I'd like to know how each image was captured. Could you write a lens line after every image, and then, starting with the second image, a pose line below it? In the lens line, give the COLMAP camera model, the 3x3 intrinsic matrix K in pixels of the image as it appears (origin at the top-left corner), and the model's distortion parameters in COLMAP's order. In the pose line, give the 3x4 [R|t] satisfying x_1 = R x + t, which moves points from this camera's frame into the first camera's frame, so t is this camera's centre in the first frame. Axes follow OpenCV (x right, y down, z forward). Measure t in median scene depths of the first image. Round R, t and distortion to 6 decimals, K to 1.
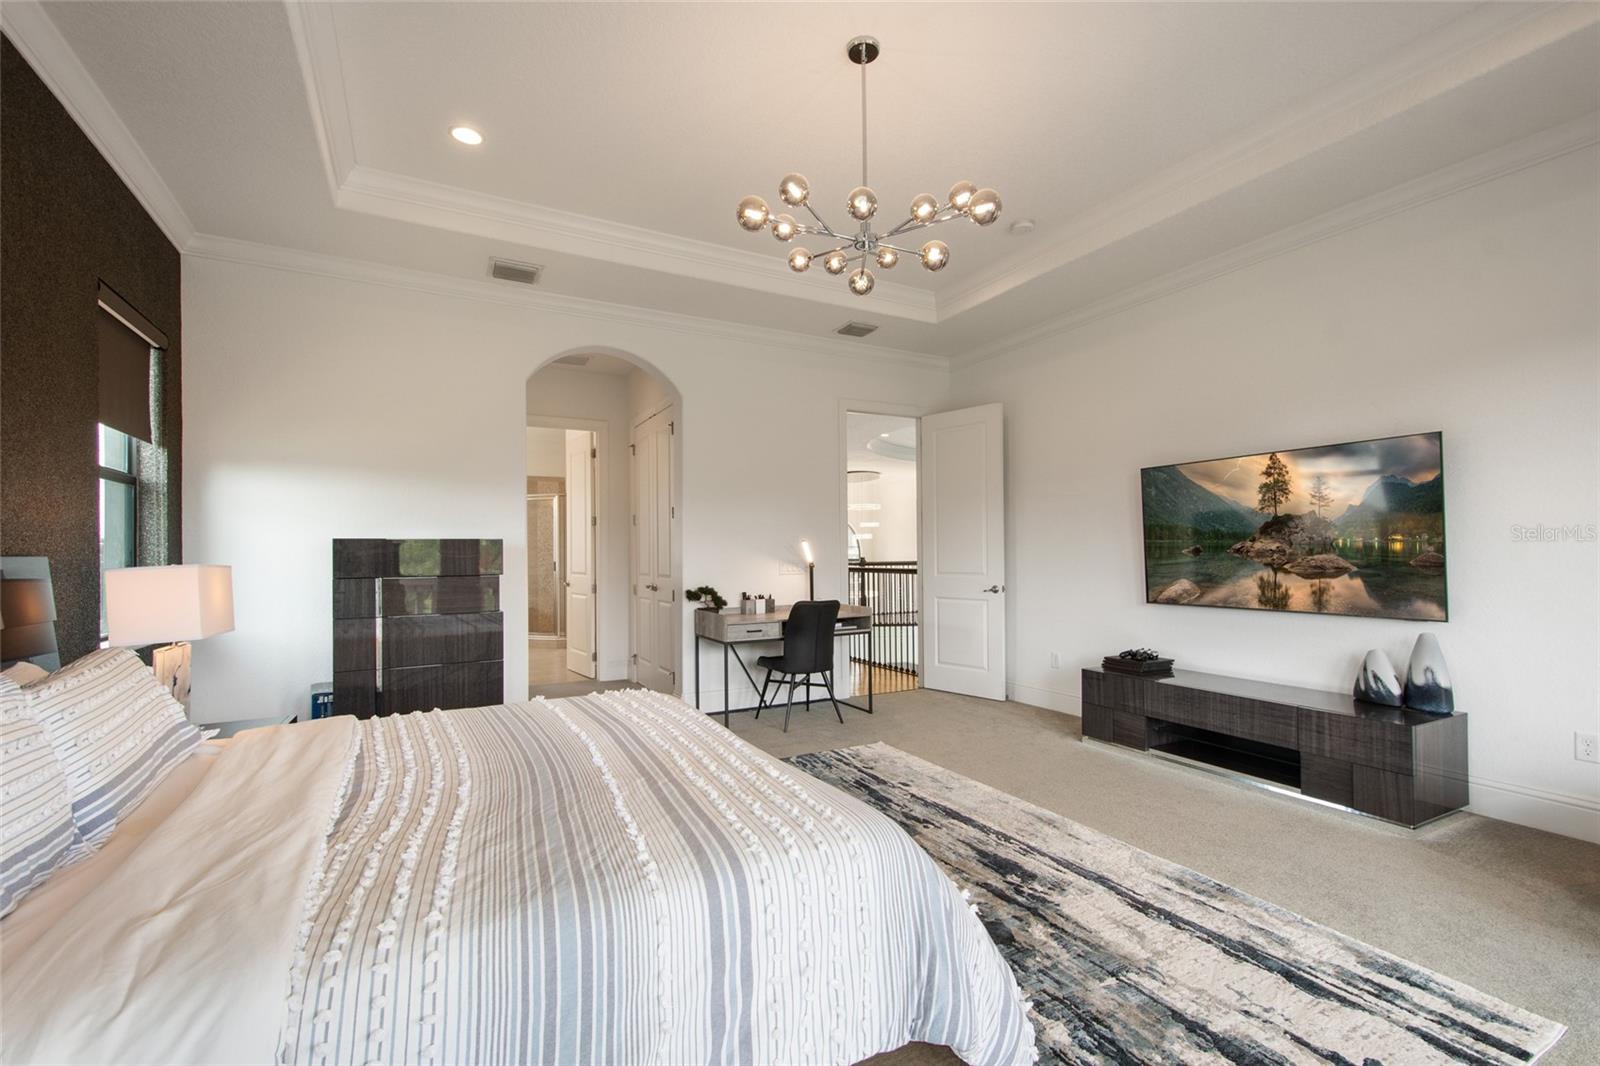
lens RADIAL K [[708.7, 0, 811.0], [0, 708.7, 538.4], [0, 0, 1]] dist [0.010605, -0.000151]
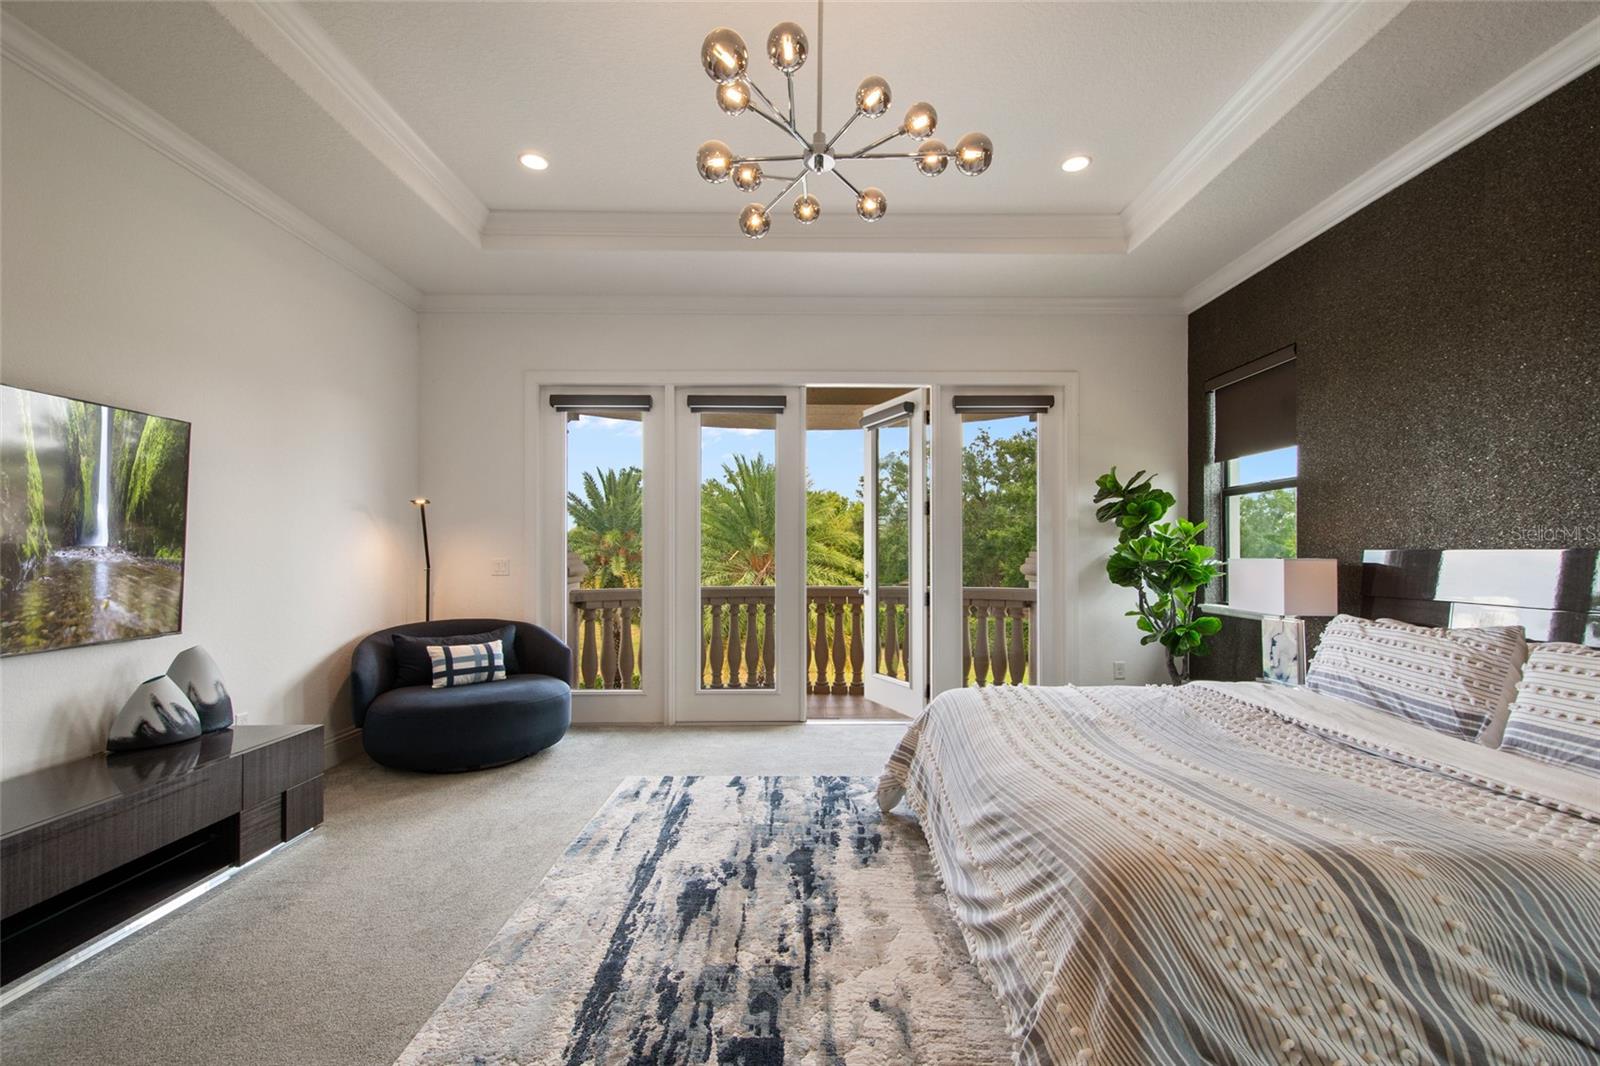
lens RADIAL K [[708.7, 0, 800.4], [0, 708.7, 540.0], [0, 0, 1]] dist [0.010605, -0.000151]
pose [[-0.873979, 0.017591, 0.485645, -0.302821], [-0.000531, 0.999309, -0.037152, 0.038058], [-0.485963, -0.032727, -0.873366, 1.798872]]
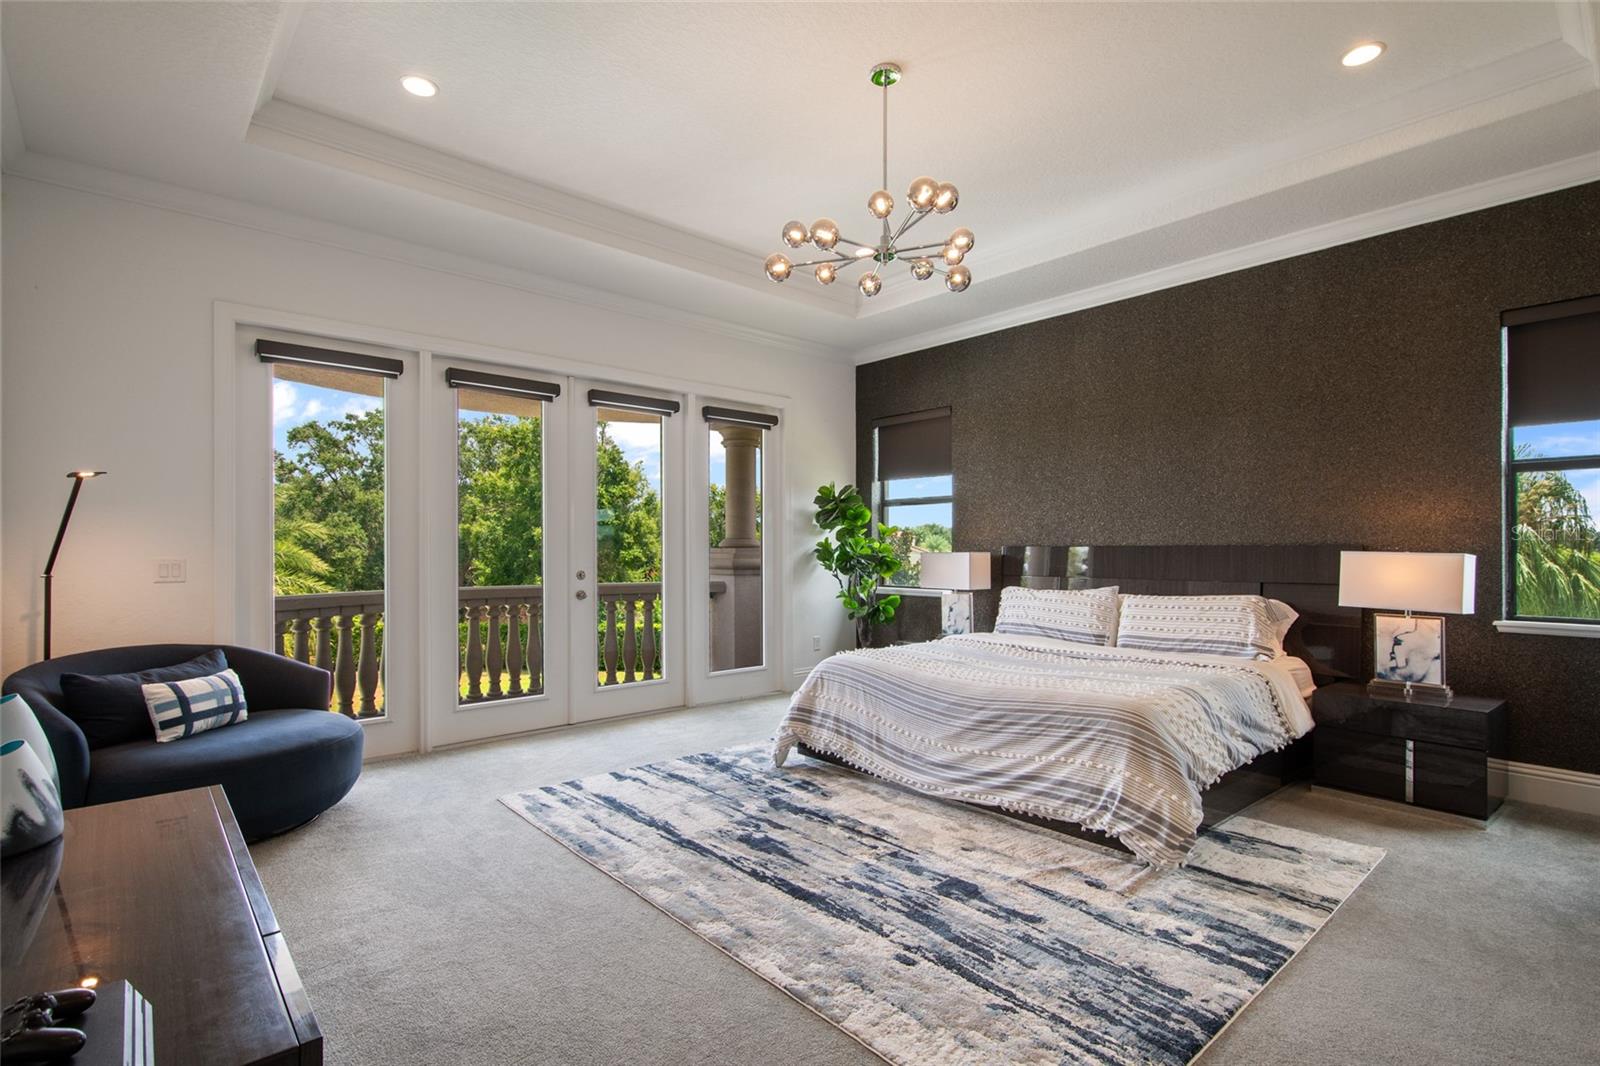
lens RADIAL K [[774.4, 0, 803.7], [0, 774.4, 540.3], [0, 0, 1]] dist [0.009539, -0.000833]
pose [[-0.975727, 0.008487, -0.218826, 0.477980], [0.014468, 0.999564, -0.025745, 0.038643], [0.218512, -0.028286, -0.975424, 2.223146]]
